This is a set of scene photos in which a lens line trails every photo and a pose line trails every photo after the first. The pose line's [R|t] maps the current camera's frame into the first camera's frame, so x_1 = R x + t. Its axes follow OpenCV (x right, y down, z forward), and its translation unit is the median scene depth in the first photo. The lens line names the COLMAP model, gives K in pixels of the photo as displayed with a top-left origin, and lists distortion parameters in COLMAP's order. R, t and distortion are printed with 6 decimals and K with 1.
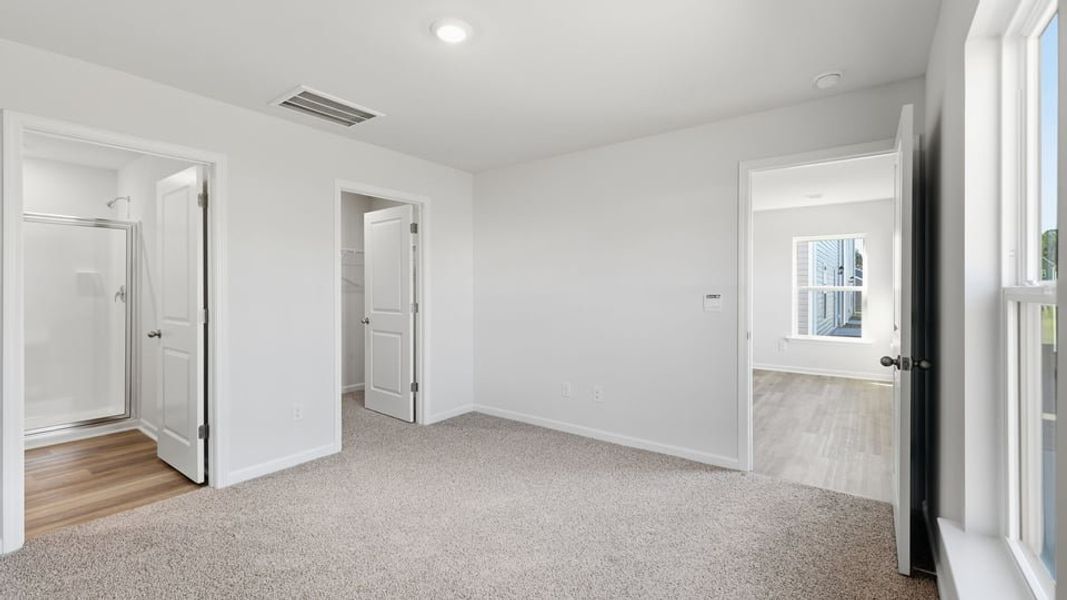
lens RADIAL K [[459.6, 0, 523.5], [0, 459.6, 288.0], [0, 0, 1]] dist [0.007786, -0.000166]
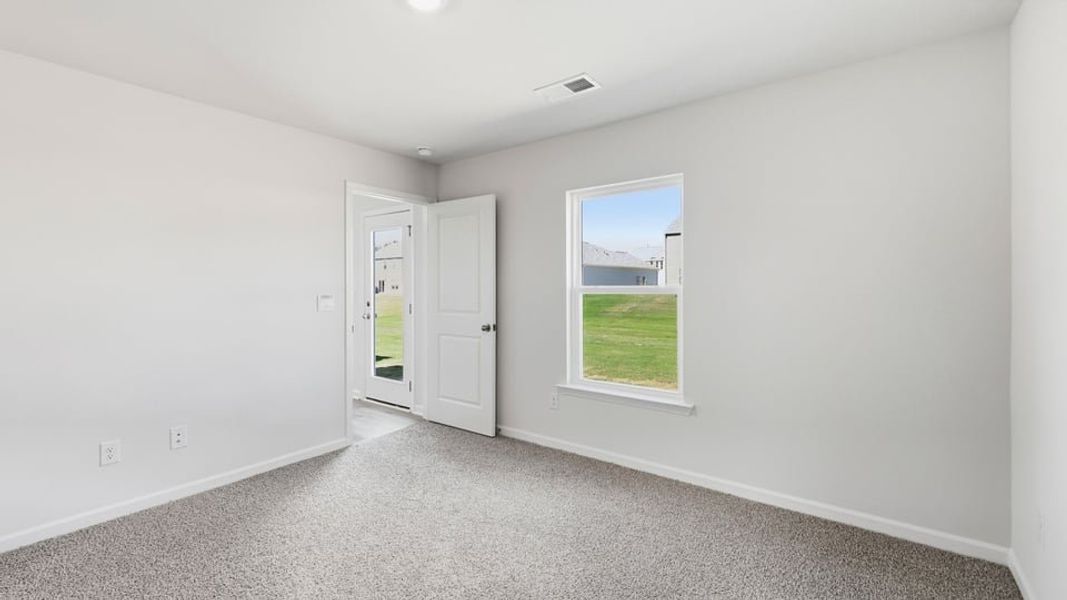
lens RADIAL K [[459.6, 0, 523.5], [0, 459.6, 288.0], [0, 0, 1]] dist [0.007786, -0.000166]
pose [[0.005336, -0.002190, 0.999983, -0.692256], [0.009890, 0.999949, 0.002137, -0.001376], [-0.999937, 0.009878, 0.005358, 0.547884]]
